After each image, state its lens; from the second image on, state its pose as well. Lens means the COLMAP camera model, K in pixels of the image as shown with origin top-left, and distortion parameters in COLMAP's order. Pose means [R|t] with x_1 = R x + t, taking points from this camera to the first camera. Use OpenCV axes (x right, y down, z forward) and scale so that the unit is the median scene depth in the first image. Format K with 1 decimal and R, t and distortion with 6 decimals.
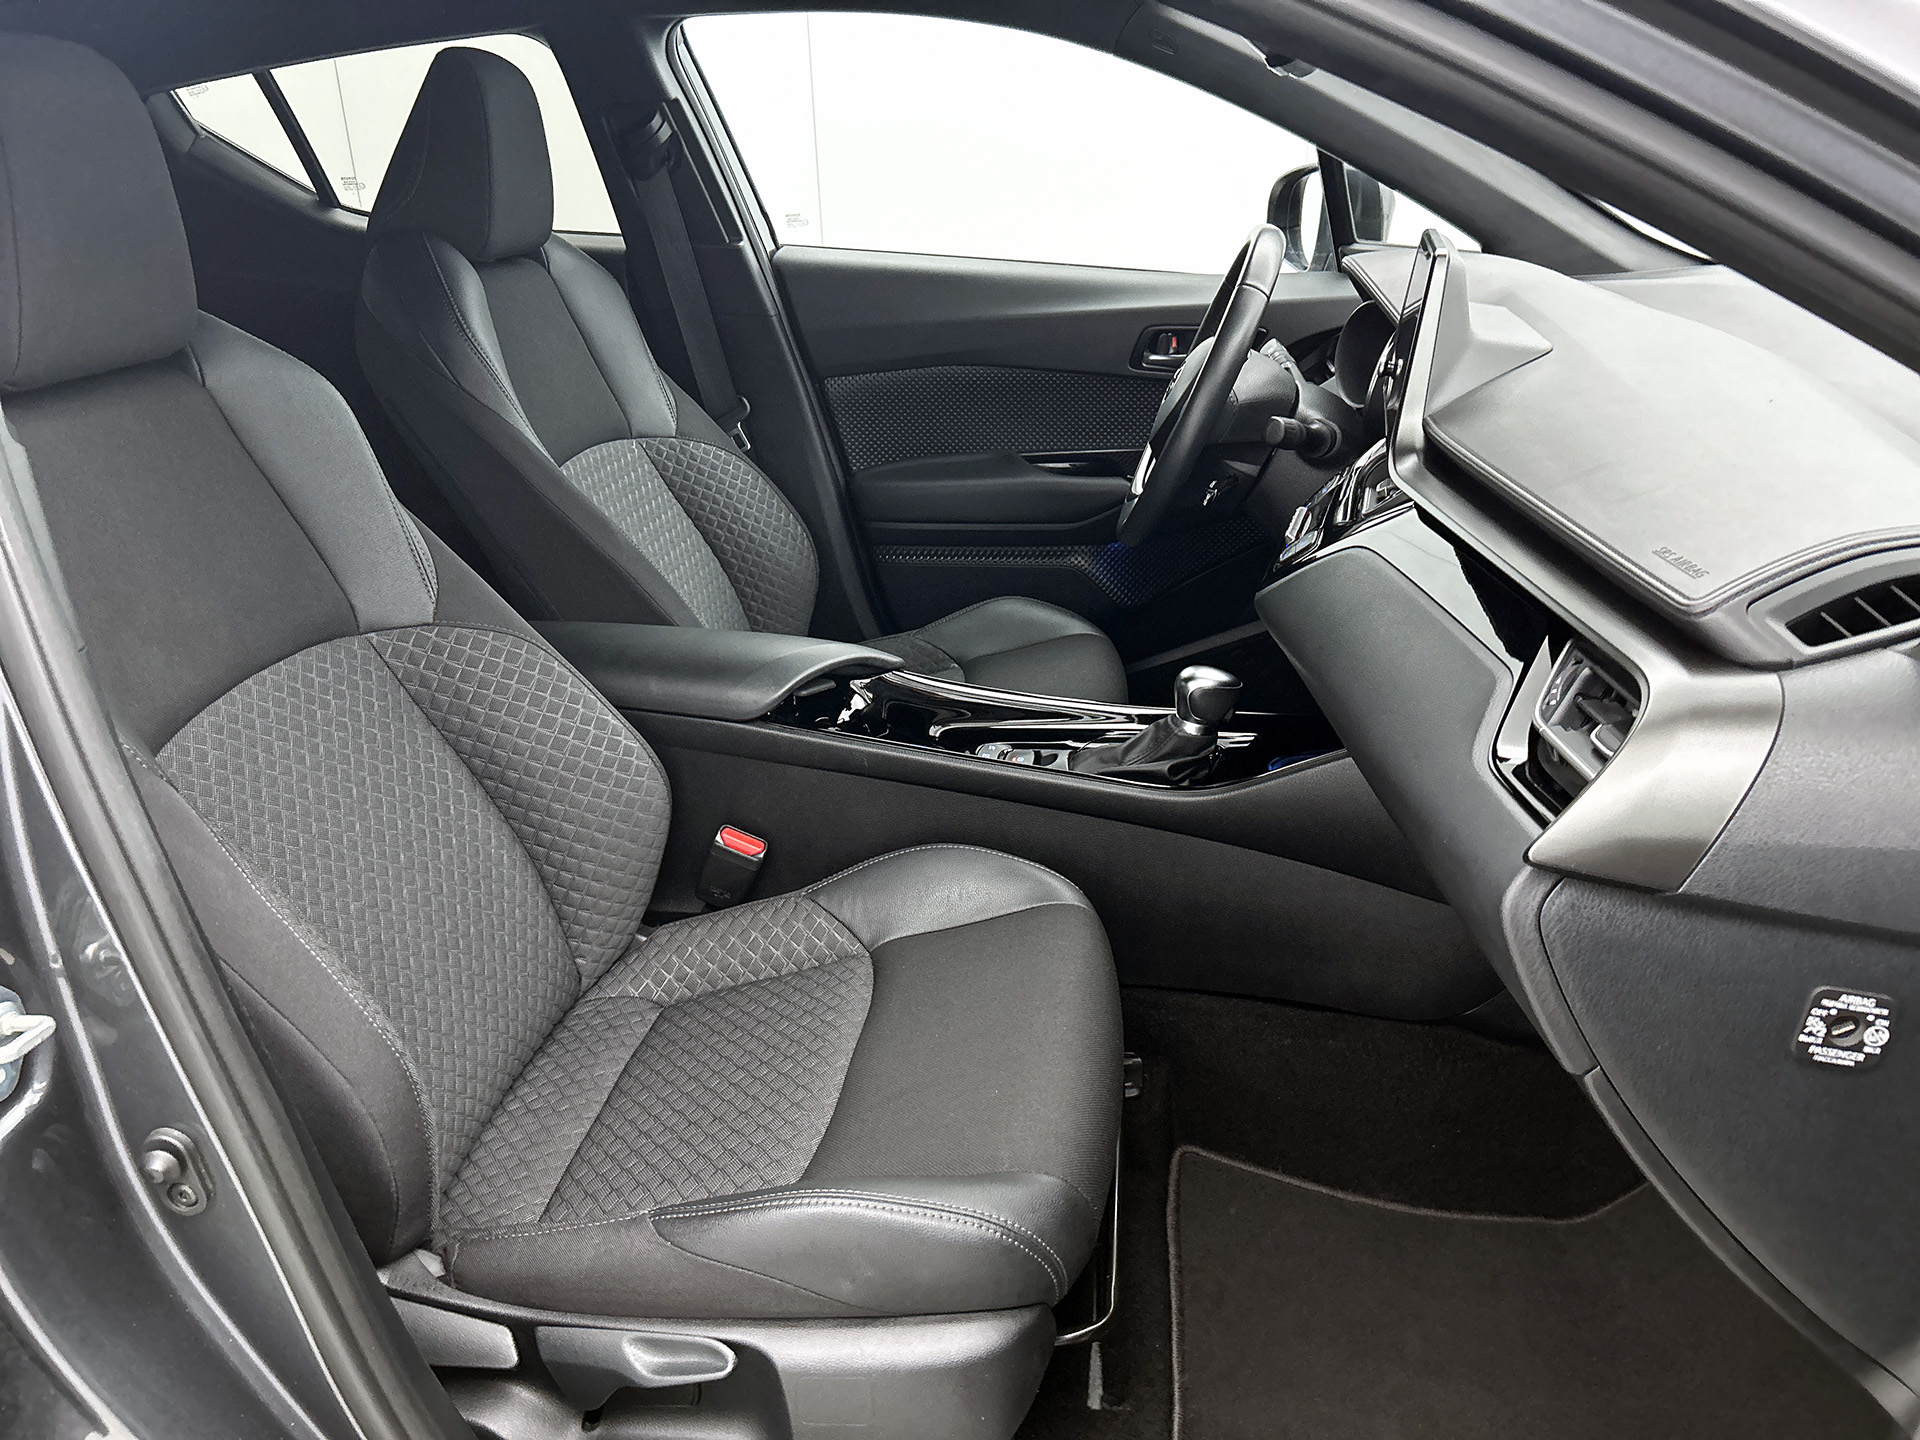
lens RADIAL K [[1437.0, 0, 973.7], [0, 1437.0, 722.5], [0, 0, 1]] dist [0.033119, -0.046269]
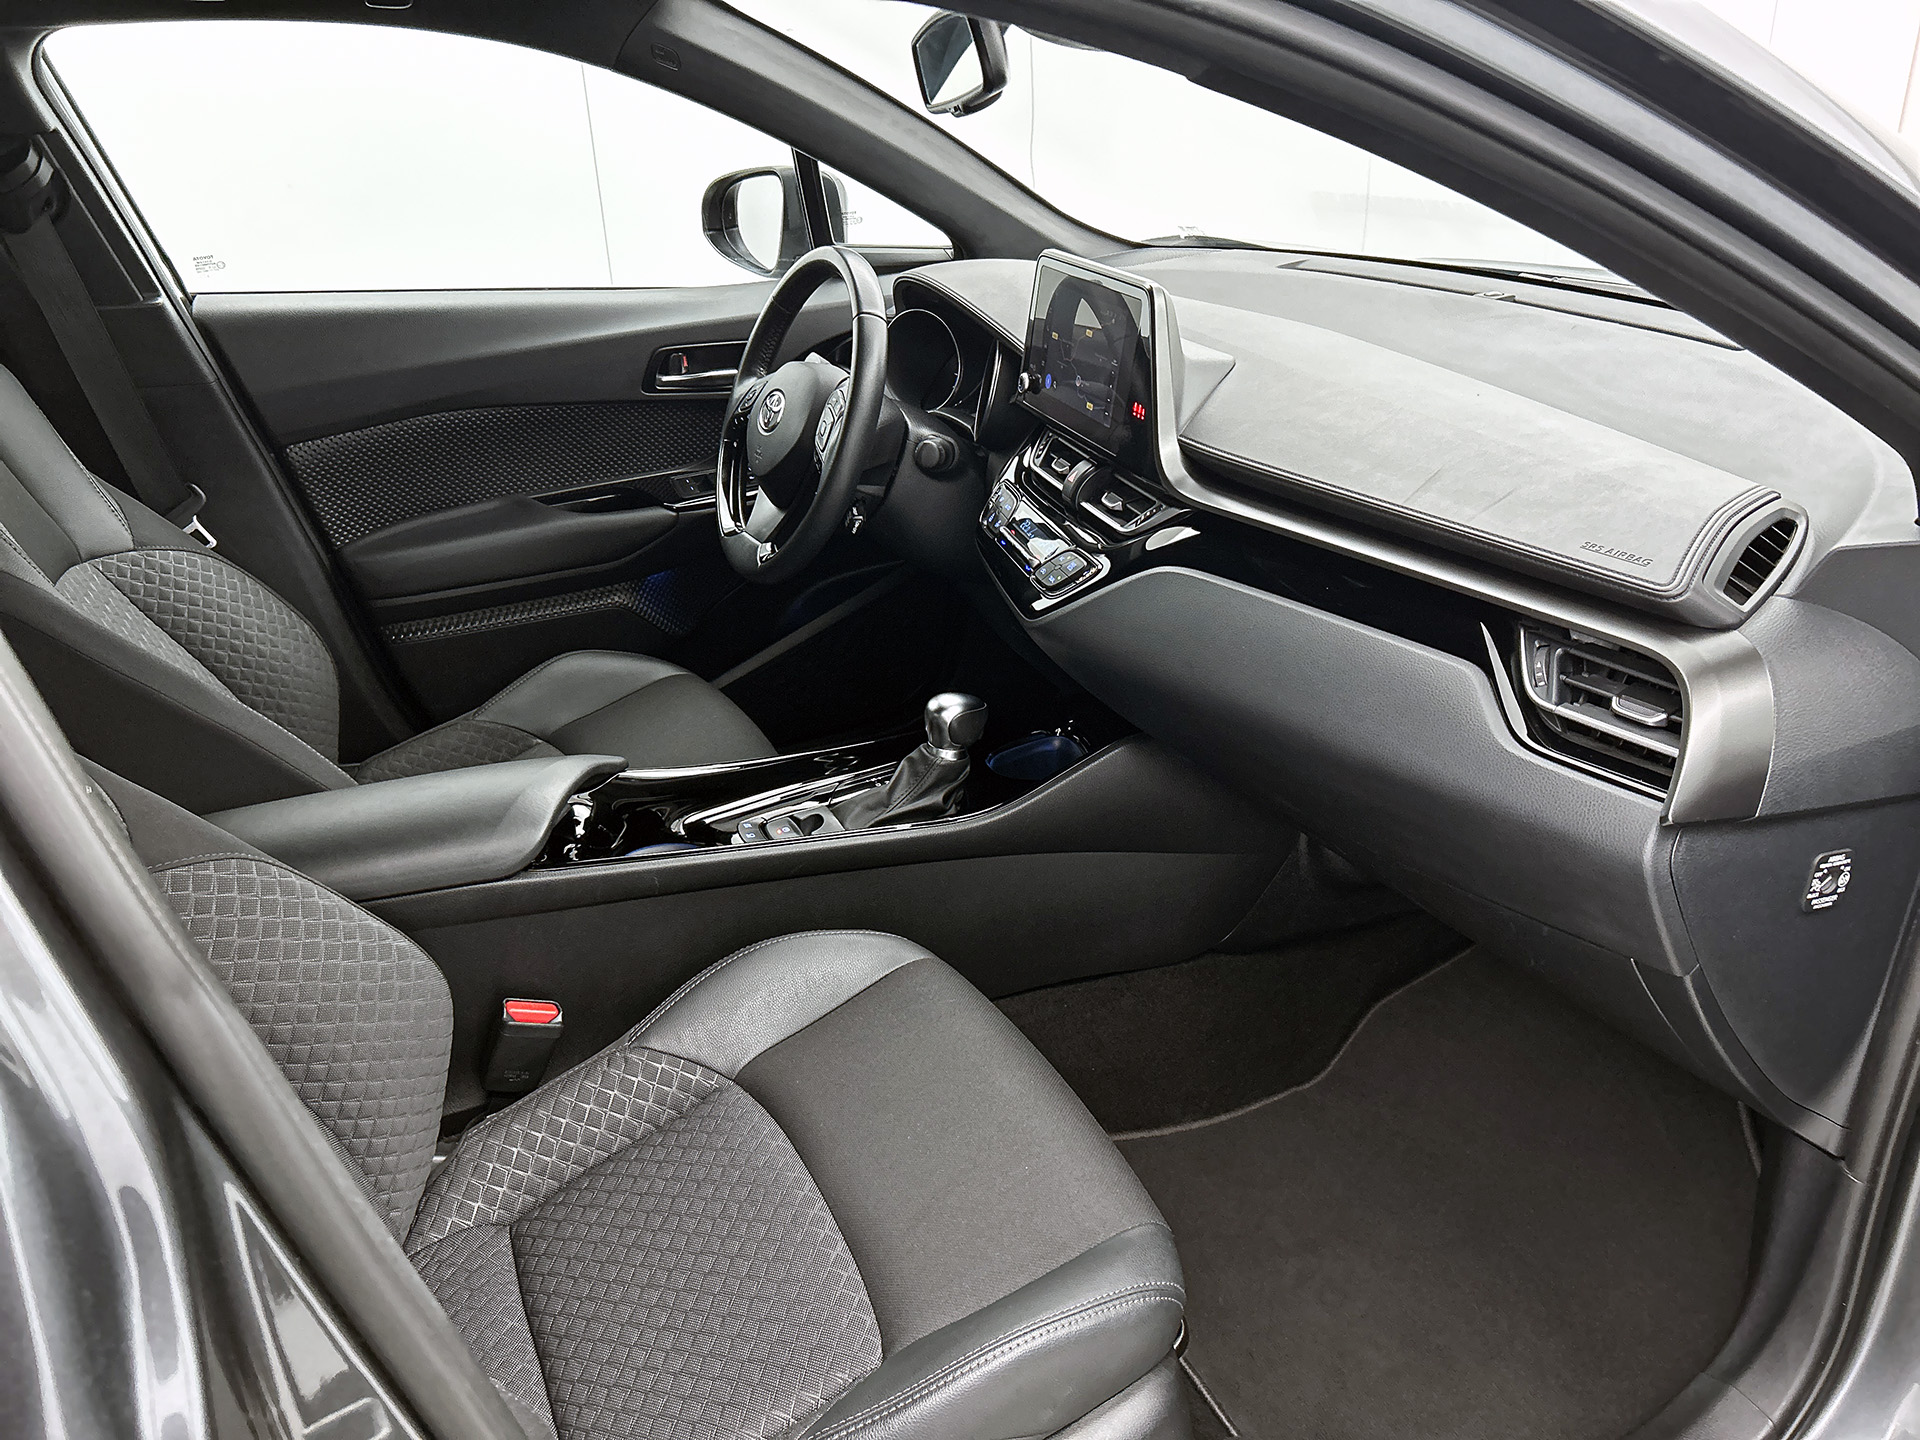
lens RADIAL K [[1437.0, 0, 973.9], [0, 1437.0, 720.5], [0, 0, 1]] dist [0.033119, -0.046269]
pose [[0.836285, -0.235508, 0.495140, -0.309973], [0.218380, 0.971403, 0.093198, -0.103760], [-0.502930, 0.030188, 0.863800, 0.102760]]
